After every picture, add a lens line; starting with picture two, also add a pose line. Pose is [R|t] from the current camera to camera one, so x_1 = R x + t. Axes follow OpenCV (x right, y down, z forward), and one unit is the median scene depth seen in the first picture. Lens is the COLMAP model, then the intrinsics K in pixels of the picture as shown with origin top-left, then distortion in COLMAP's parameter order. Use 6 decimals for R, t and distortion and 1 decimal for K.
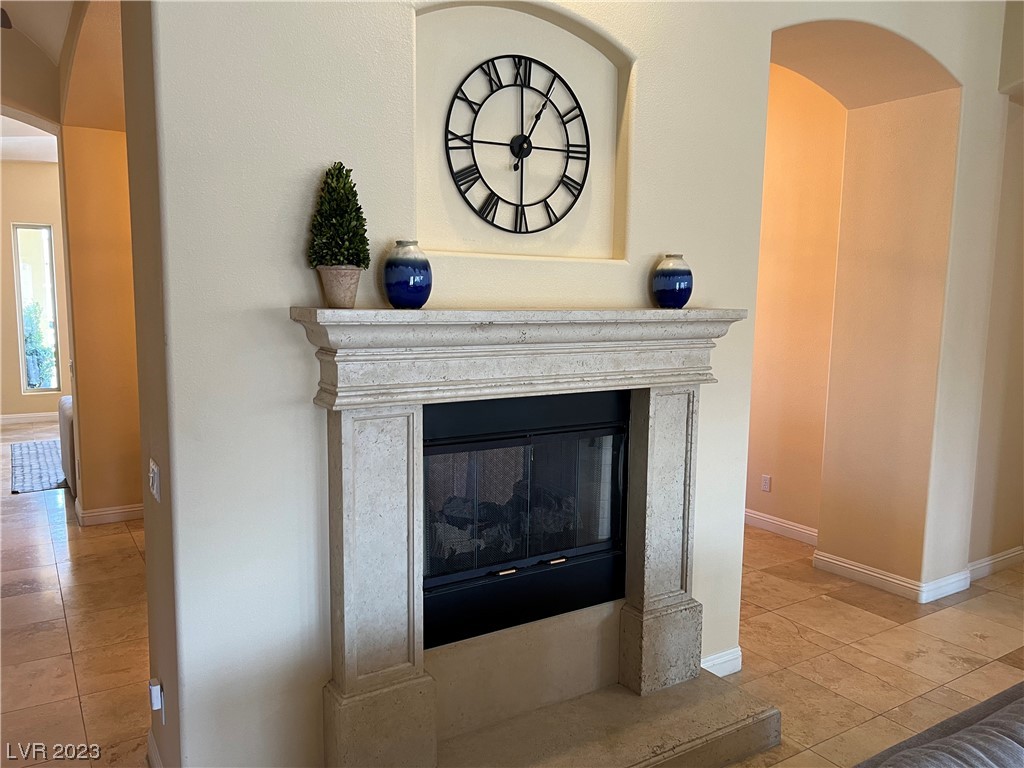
lens RADIAL K [[773.1, 0, 511.1], [0, 773.1, 387.1], [0, 0, 1]] dist [0.030934, -0.011604]
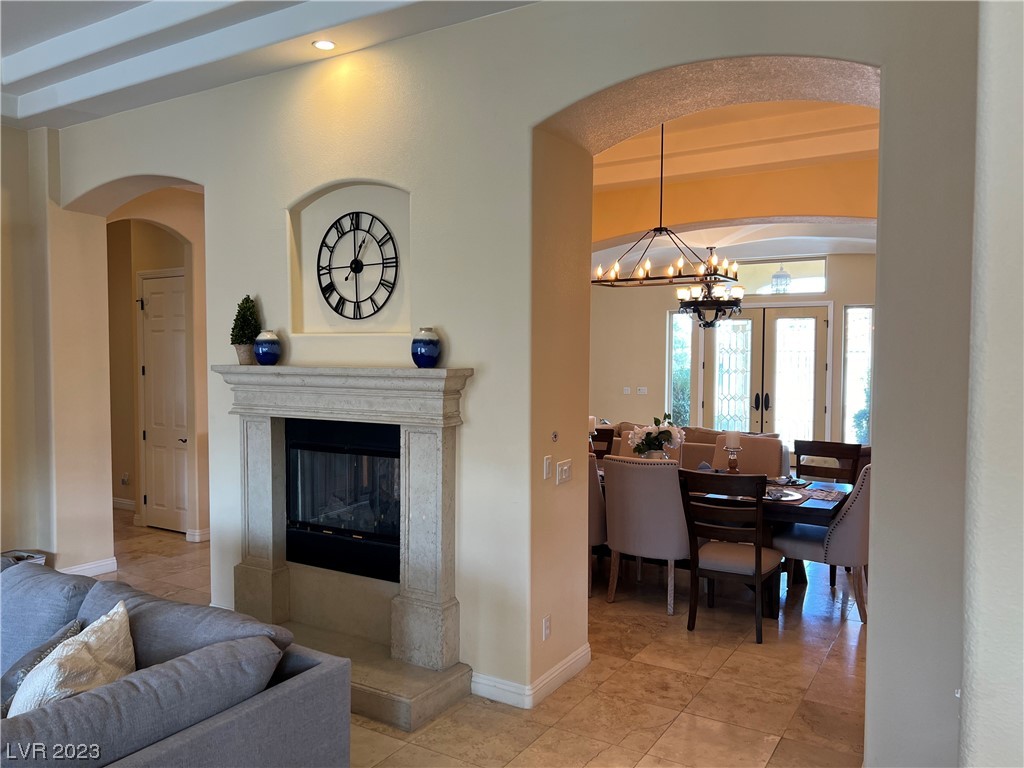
lens RADIAL K [[773.1, 0, 513.3], [0, 773.1, 382.3], [0, 0, 1]] dist [0.030934, -0.011604]
pose [[0.444750, 0.020780, -0.895414, 1.582521], [-0.107722, 0.993715, -0.030443, -0.057816], [0.889153, 0.109995, 0.444193, 0.600032]]
